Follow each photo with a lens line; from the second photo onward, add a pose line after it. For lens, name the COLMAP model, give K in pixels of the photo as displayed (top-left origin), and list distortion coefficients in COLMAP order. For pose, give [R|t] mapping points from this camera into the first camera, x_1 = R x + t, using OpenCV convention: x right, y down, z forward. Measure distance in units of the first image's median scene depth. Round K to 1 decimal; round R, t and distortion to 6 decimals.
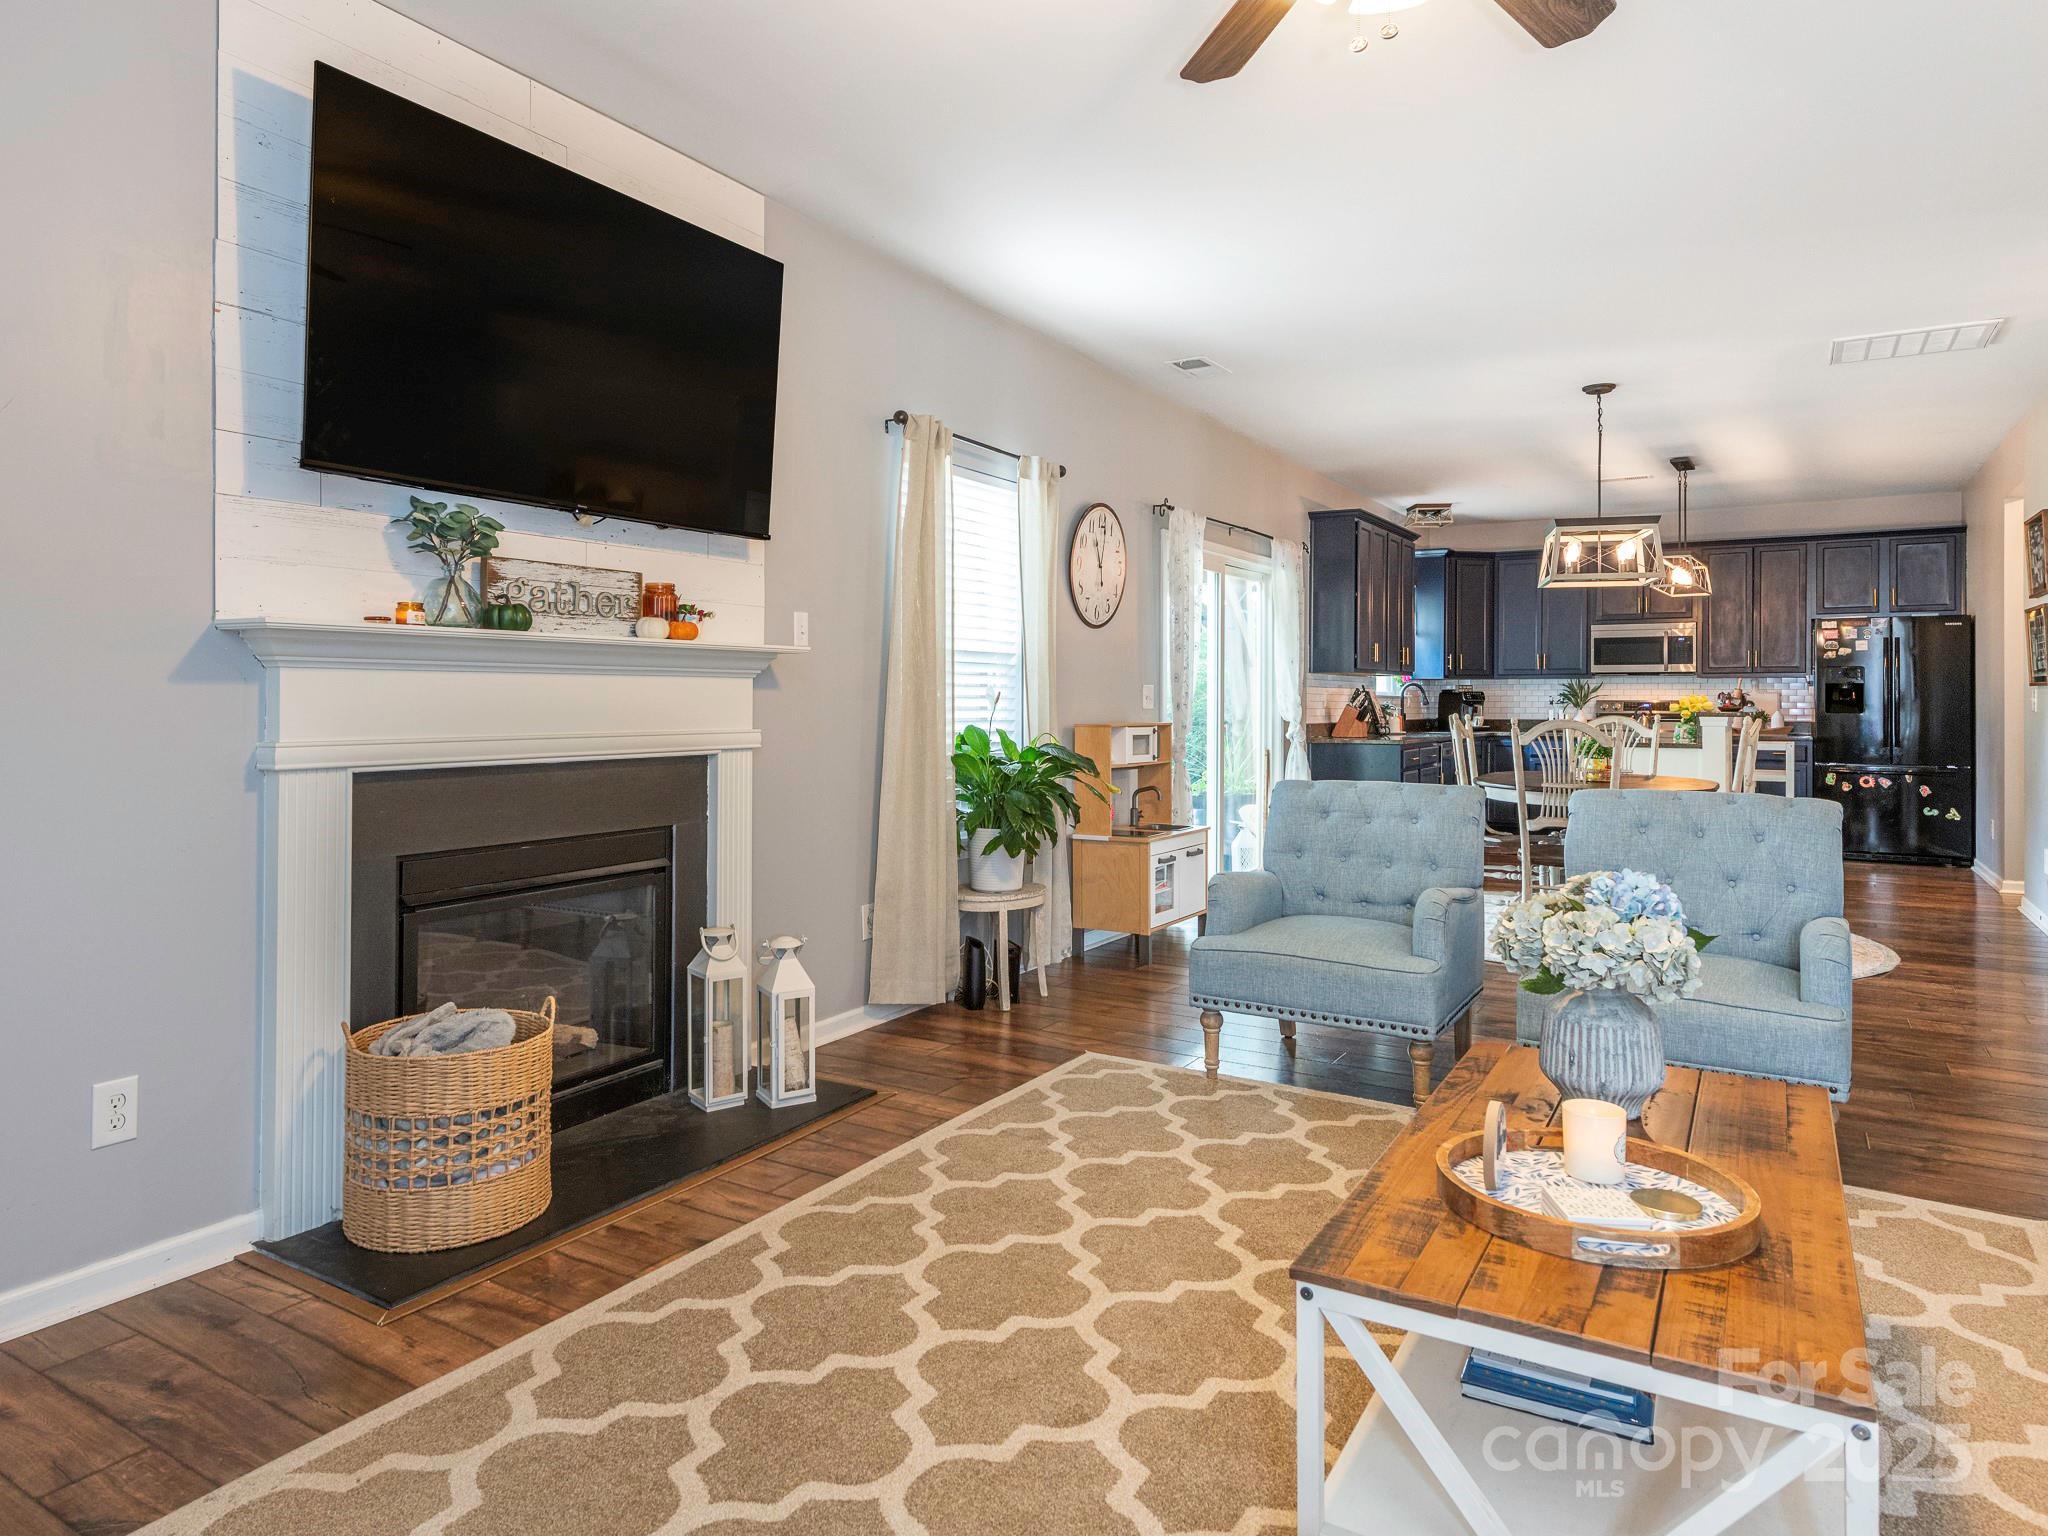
lens RADIAL K [[1269.5, 0, 994.9], [0, 1269.5, 712.1], [0, 0, 1]] dist [0.005923, -0.003415]
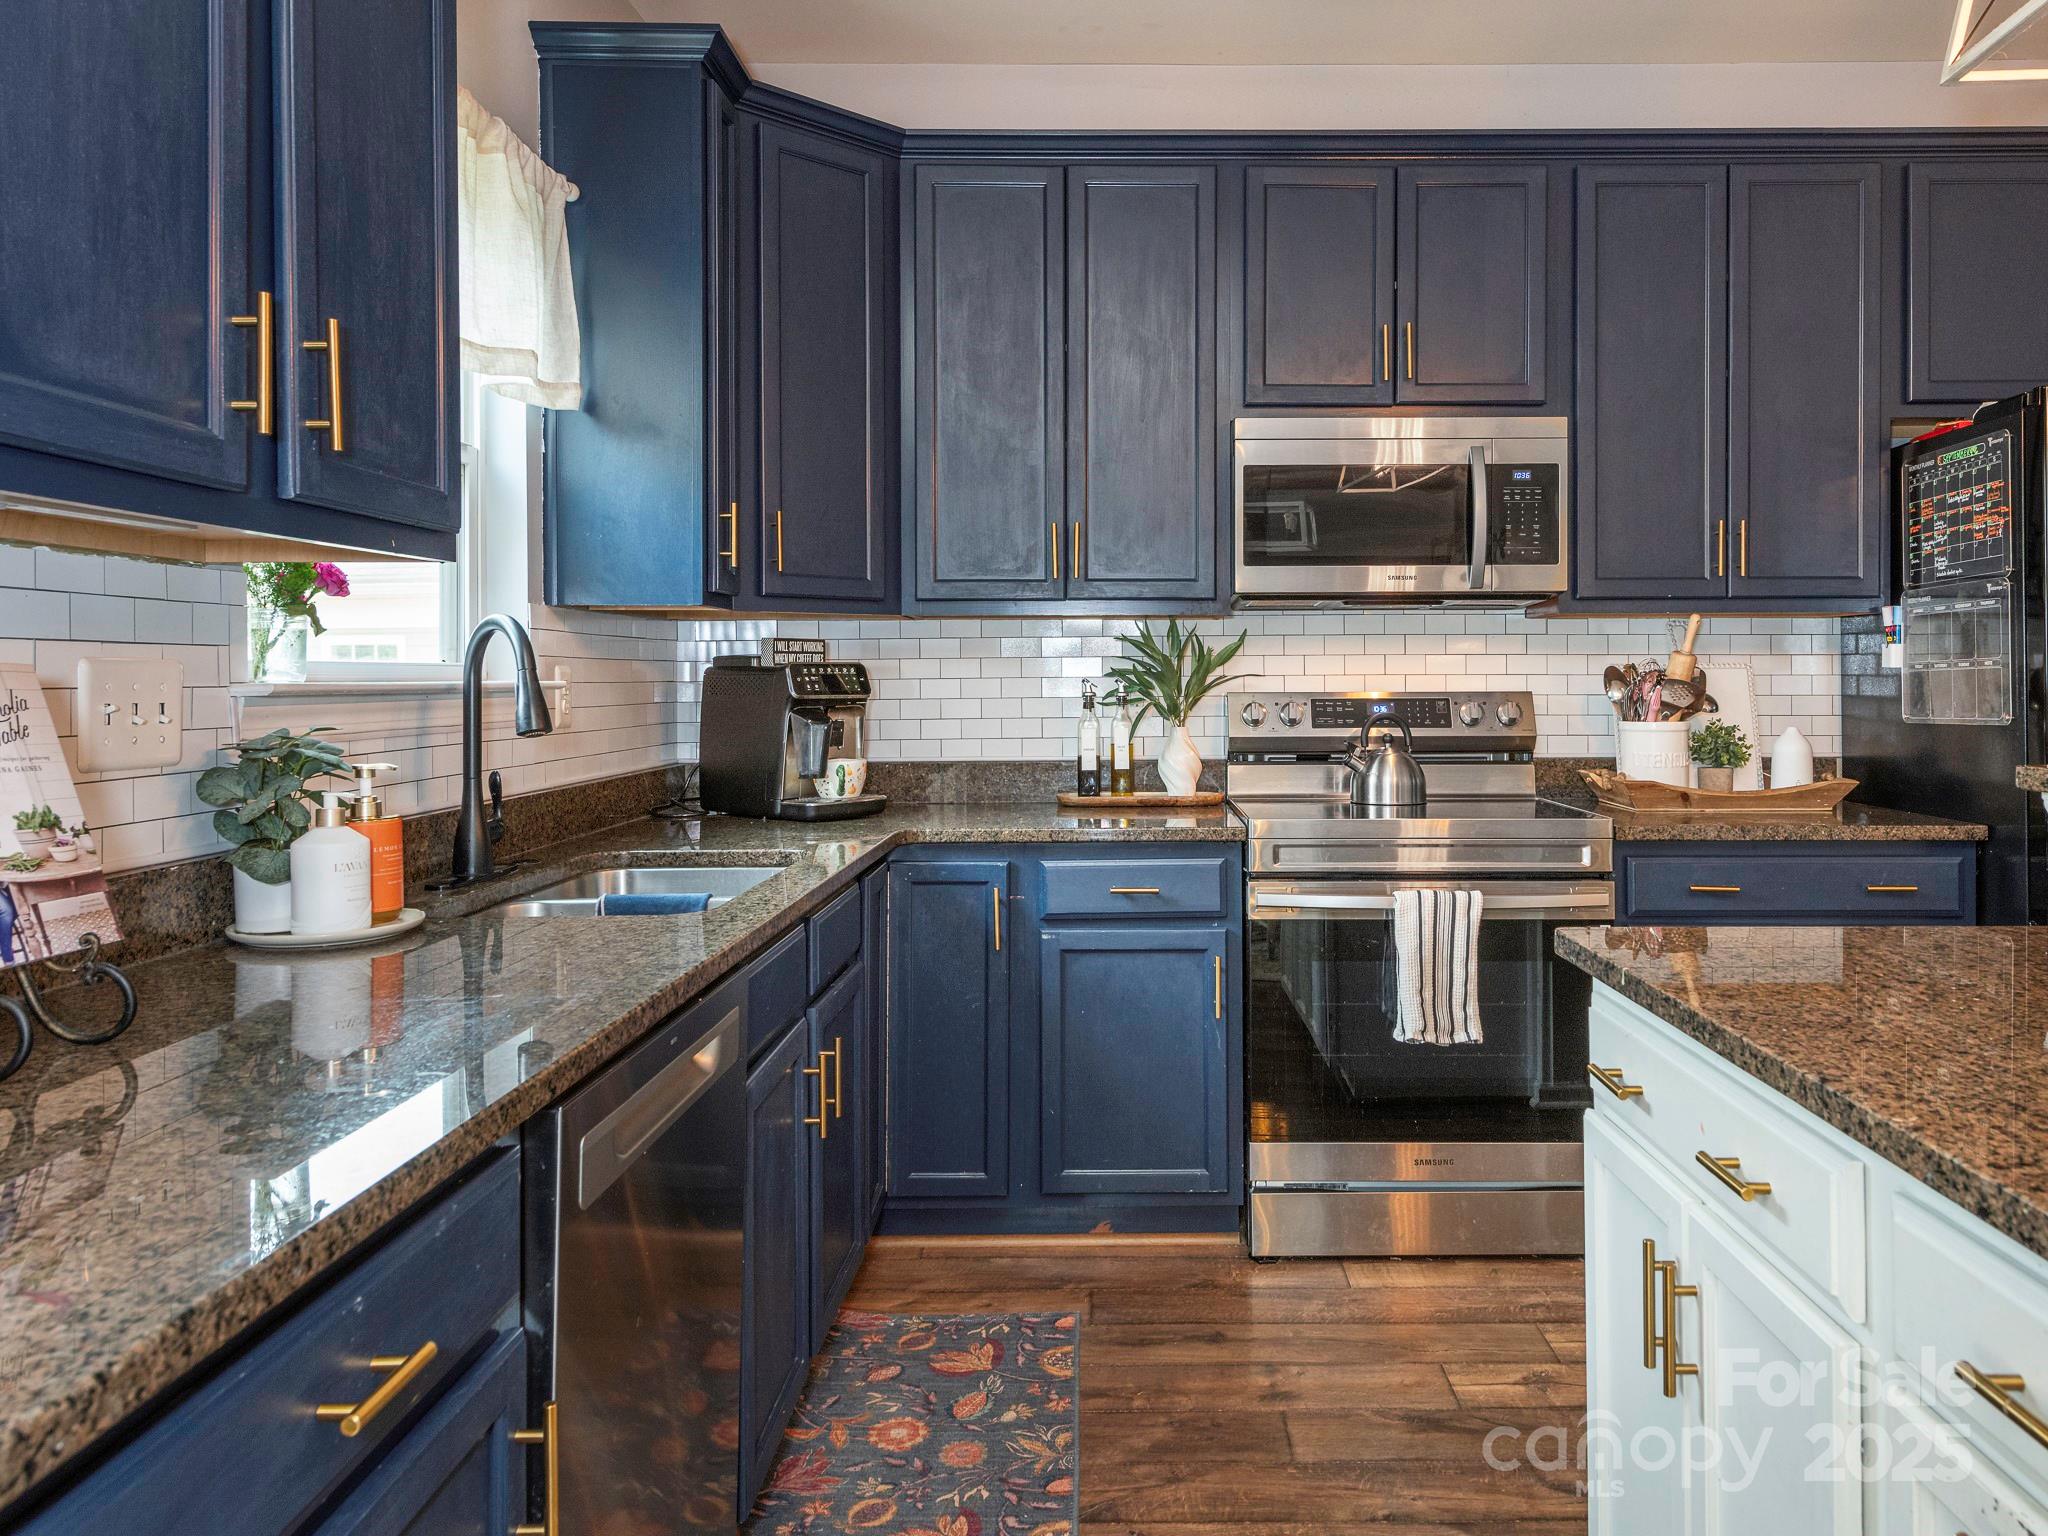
lens RADIAL K [[1459.6, 0, 1117.8], [0, 1459.6, 687.8], [0, 0, 1]] dist [0.032012, -0.016193]
pose [[0.880025, -0.005903, 0.474891, 0.313842], [0.005193, 0.999983, 0.002808, -0.012236], [-0.474900, -0.000005, 0.880040, 0.770732]]
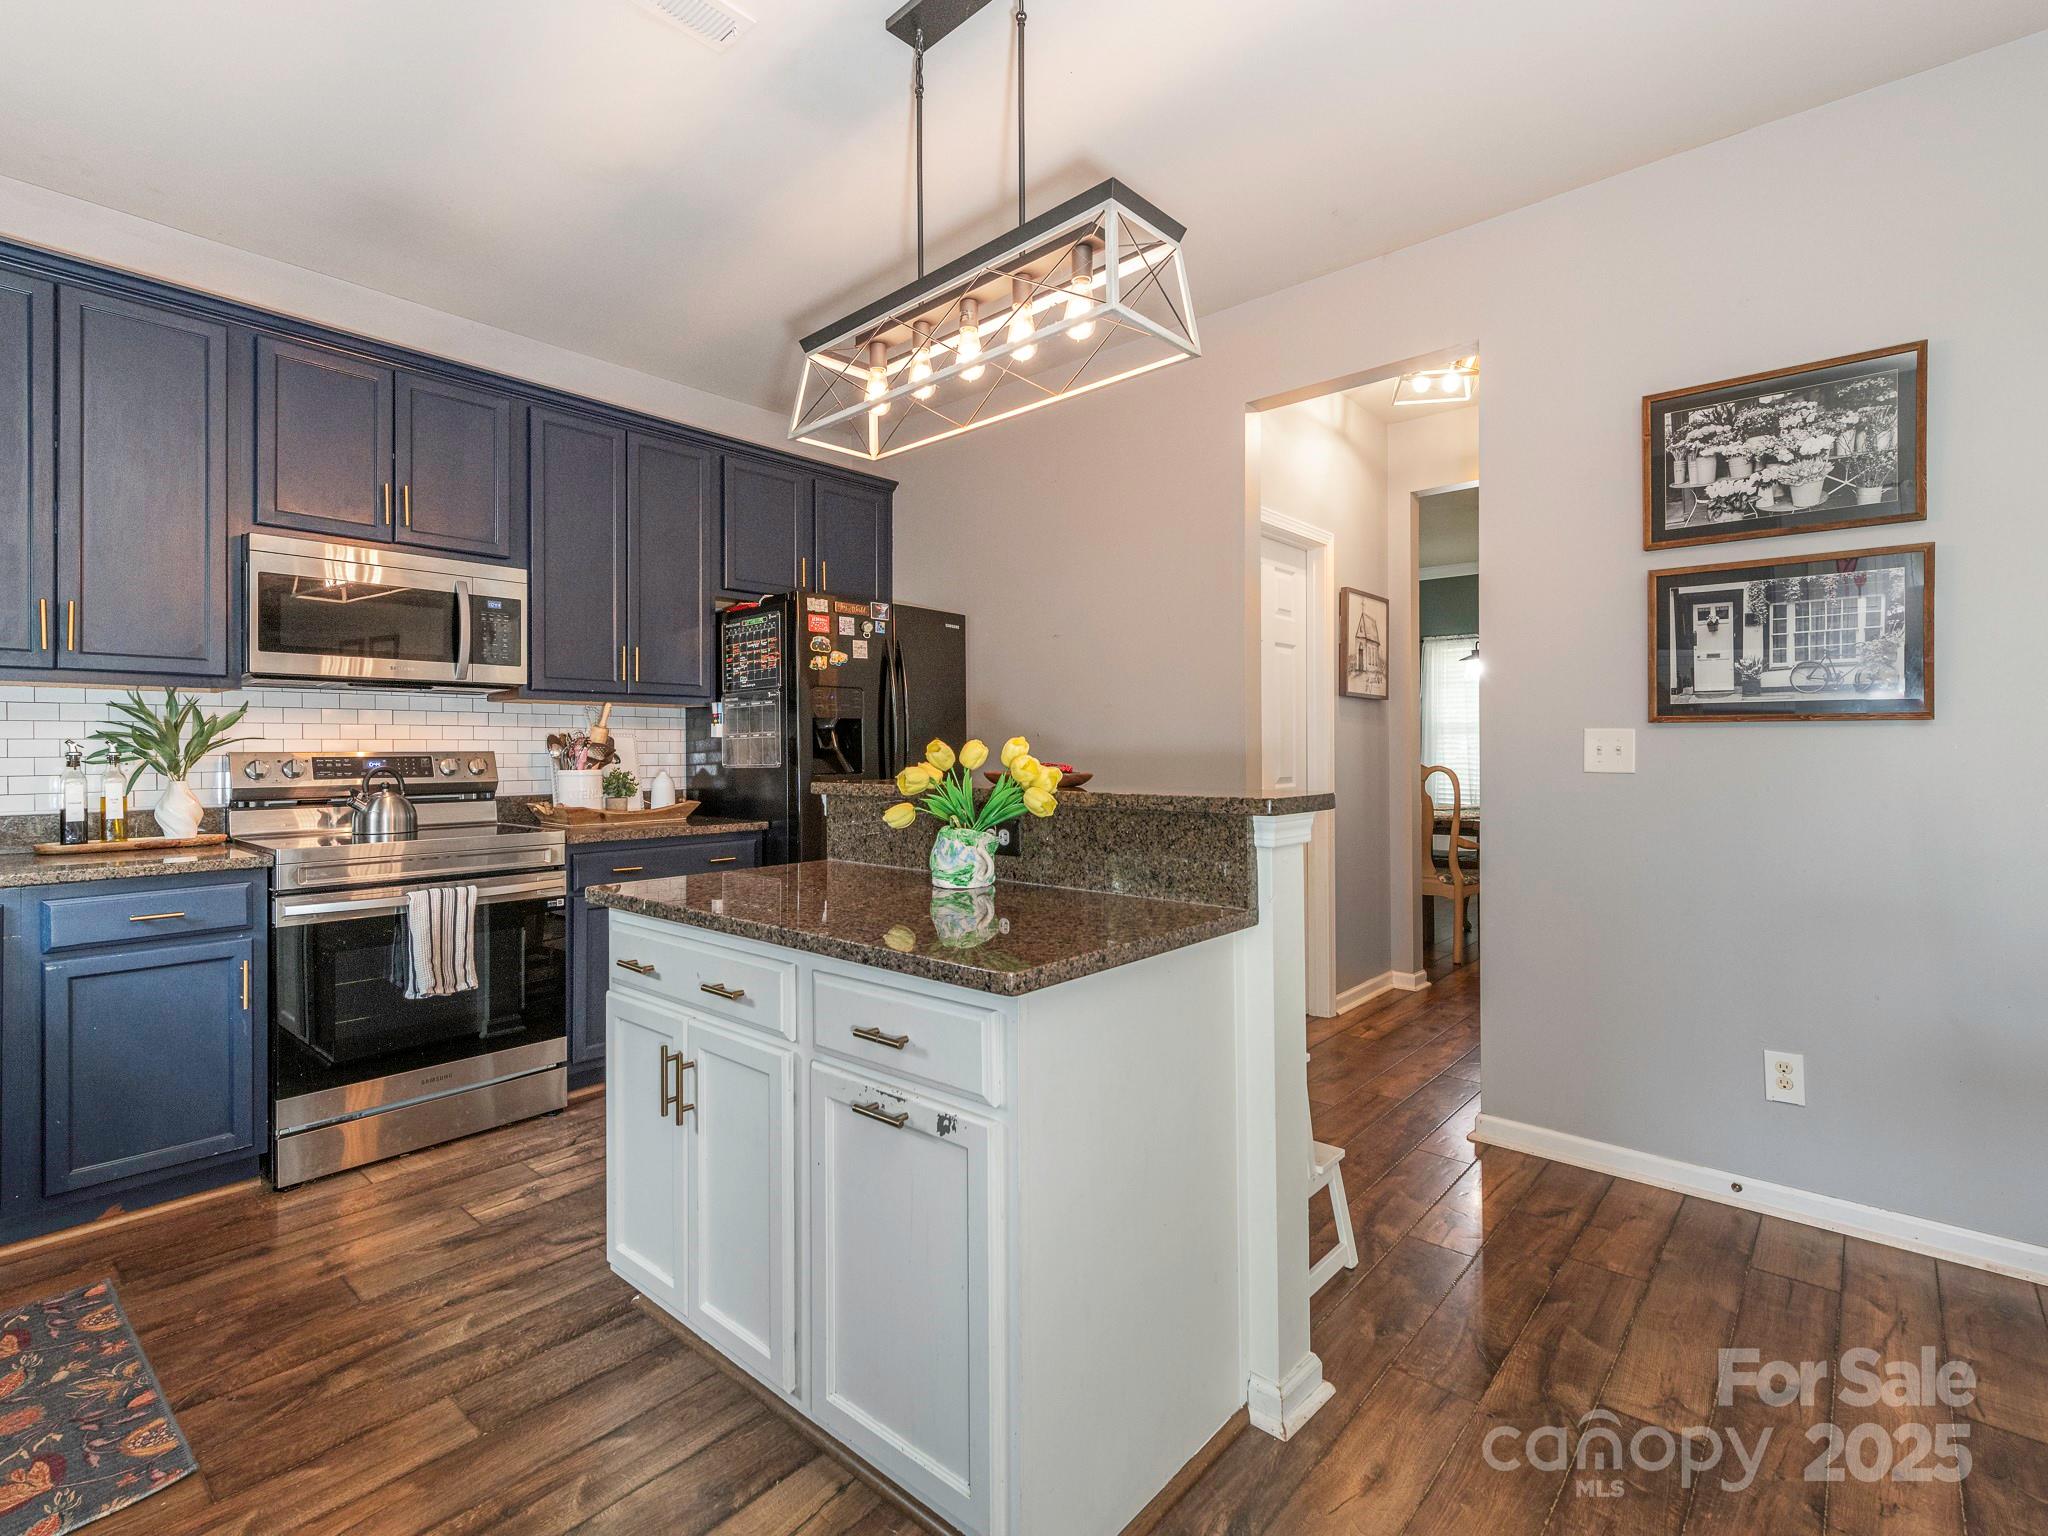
lens RADIAL K [[966.2, 0, 1040.2], [0, 966.2, 748.9], [0, 0, 1]] dist [-0.004085, -0.000578]
pose [[0.213147, -0.001838, 0.977018, 0.275112], [0.005377, 0.999985, 0.000708, -0.009839], [-0.977005, 0.005103, 0.213154, 0.771139]]
